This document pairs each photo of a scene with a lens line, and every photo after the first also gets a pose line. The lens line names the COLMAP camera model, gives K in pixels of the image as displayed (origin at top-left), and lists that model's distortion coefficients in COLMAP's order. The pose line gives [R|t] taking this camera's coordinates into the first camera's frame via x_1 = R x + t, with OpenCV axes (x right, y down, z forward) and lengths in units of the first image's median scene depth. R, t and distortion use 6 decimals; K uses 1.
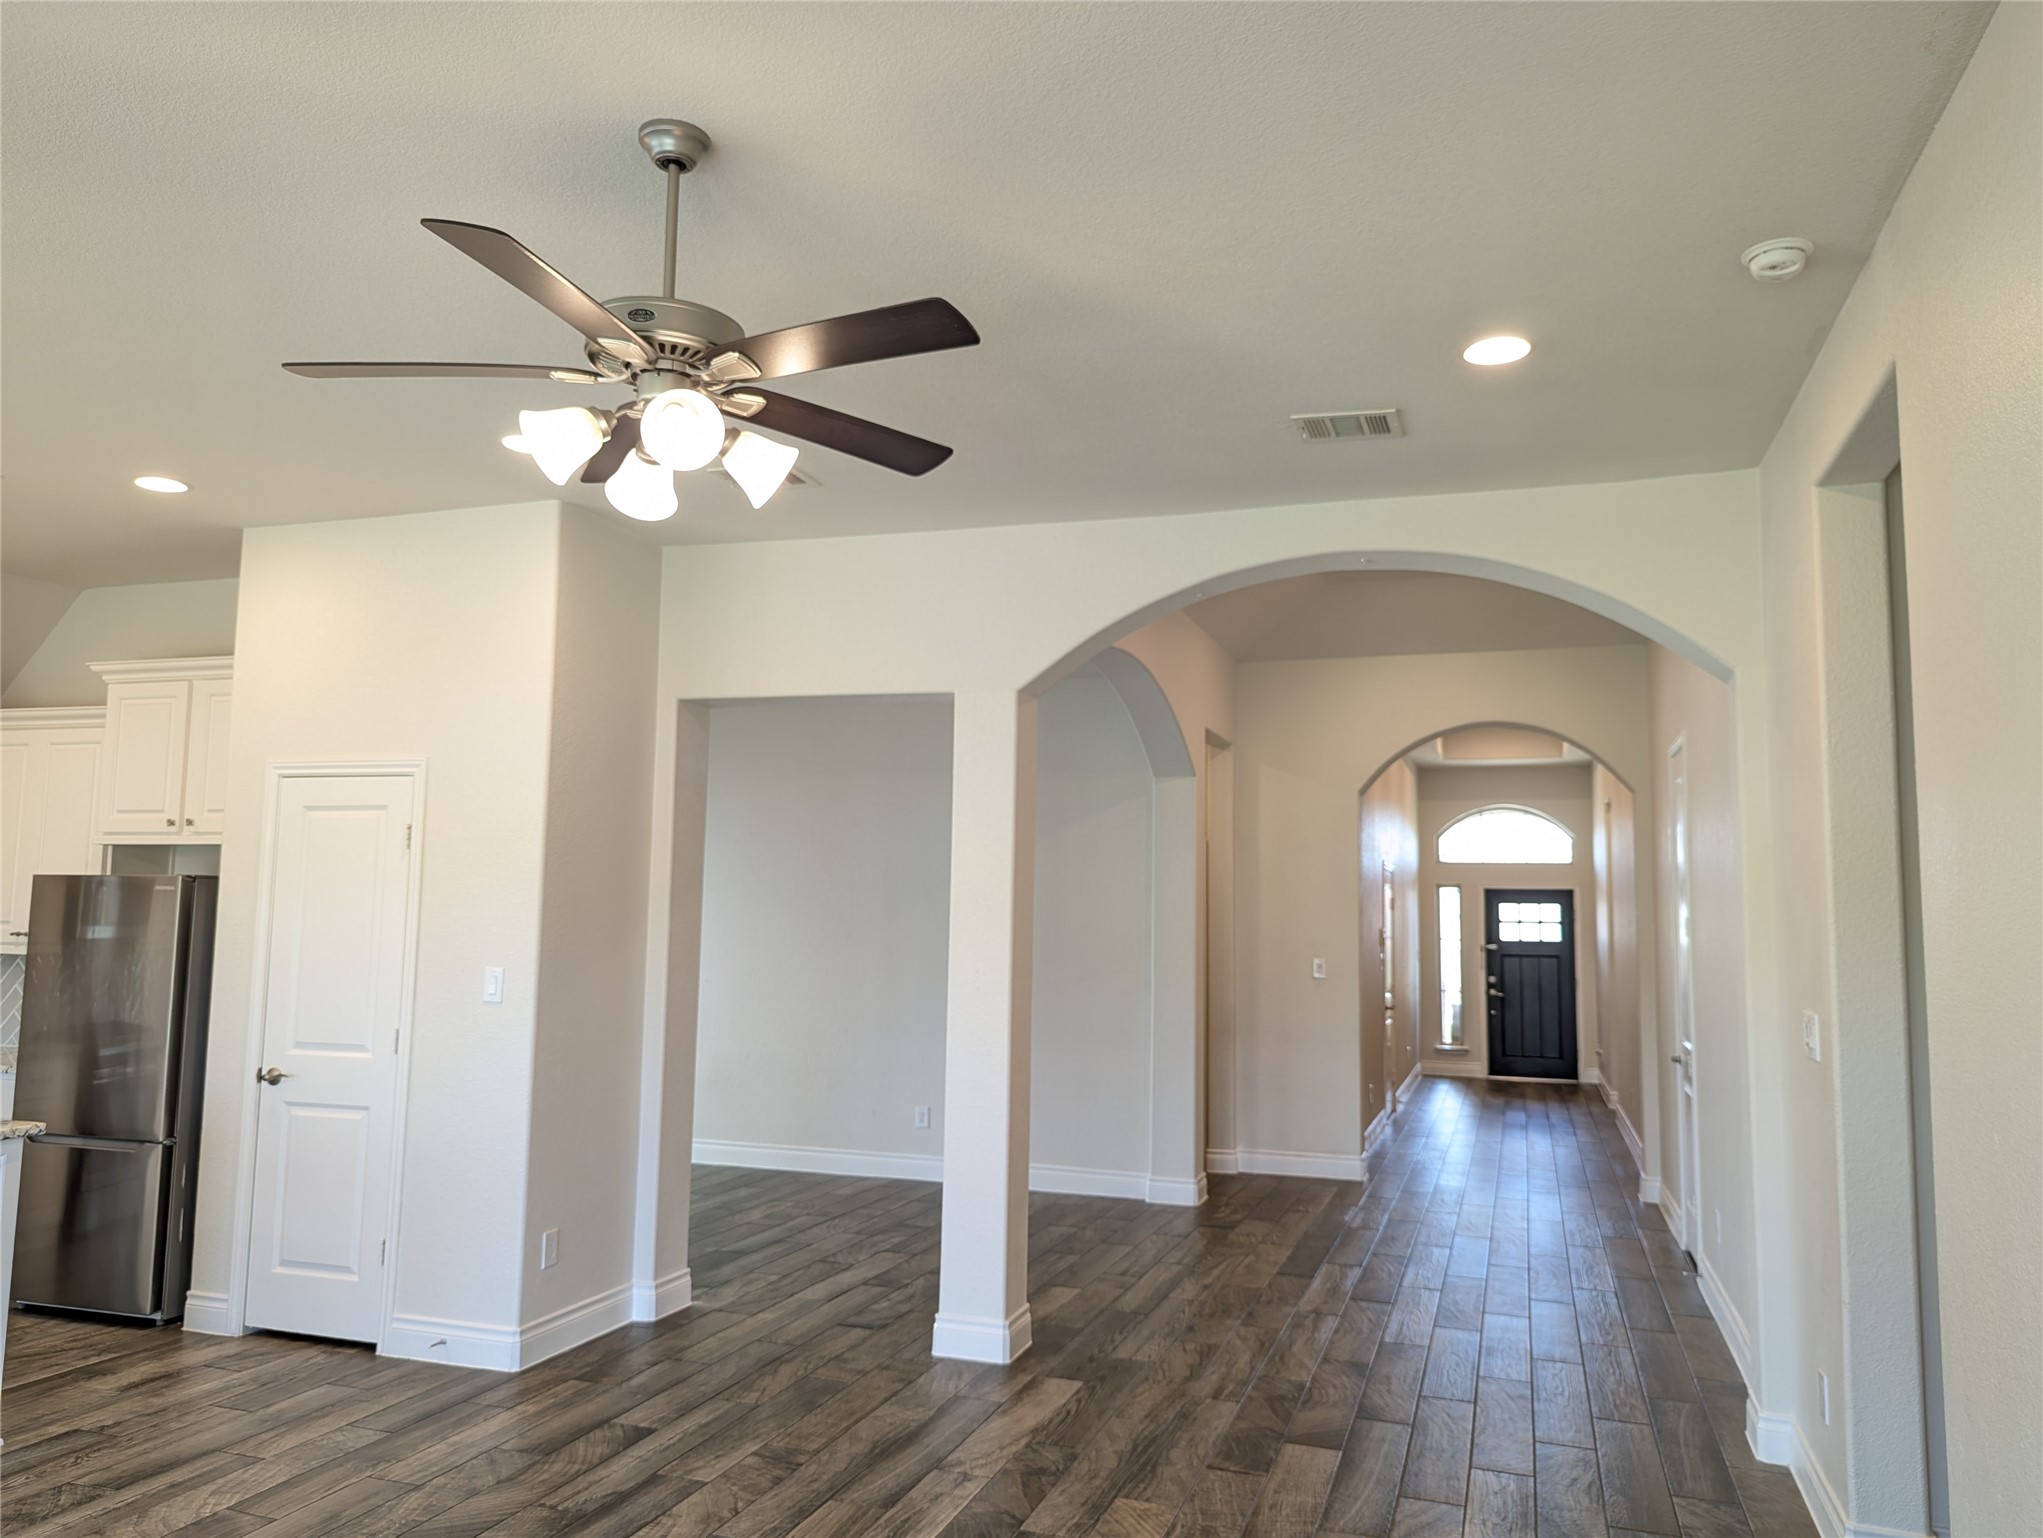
lens RADIAL K [[1450.3, 0, 1033.6], [0, 1450.3, 782.7], [0, 0, 1]] dist [0.055341, -0.051339]
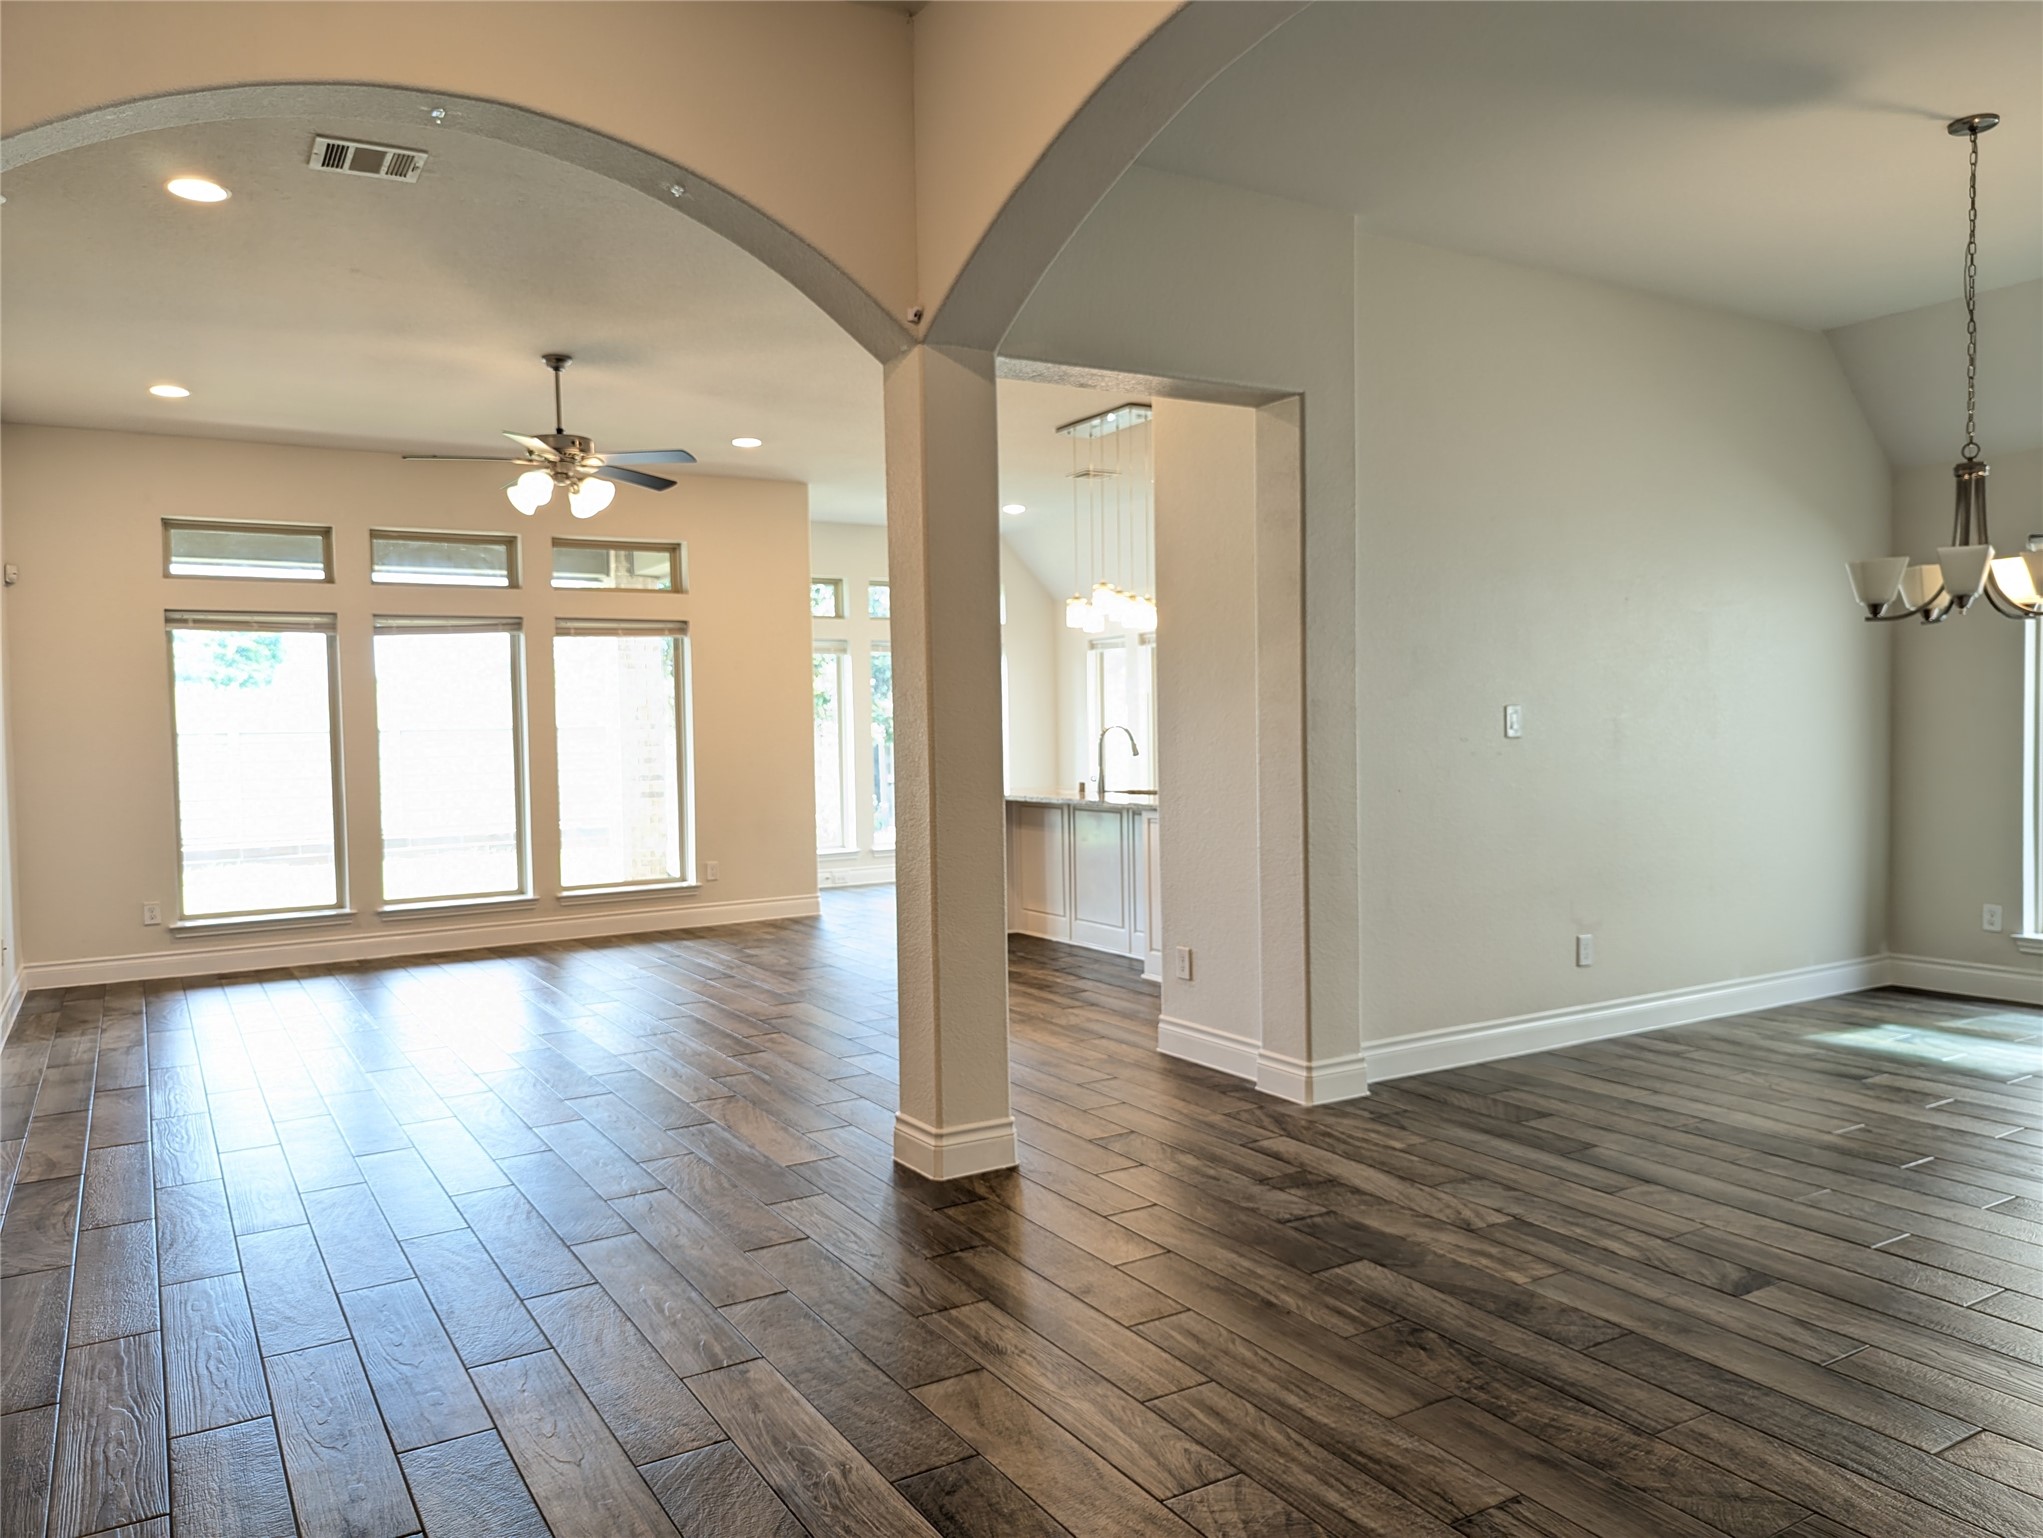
lens RADIAL K [[1450.3, 0, 1021.4], [0, 1450.3, 778.1], [0, 0, 1]] dist [0.055341, -0.051339]
pose [[-0.648152, 0.020519, -0.761234, 0.193364], [0.079746, 0.995970, -0.041053, 0.070416], [0.757324, -0.087314, -0.647176, 0.539039]]
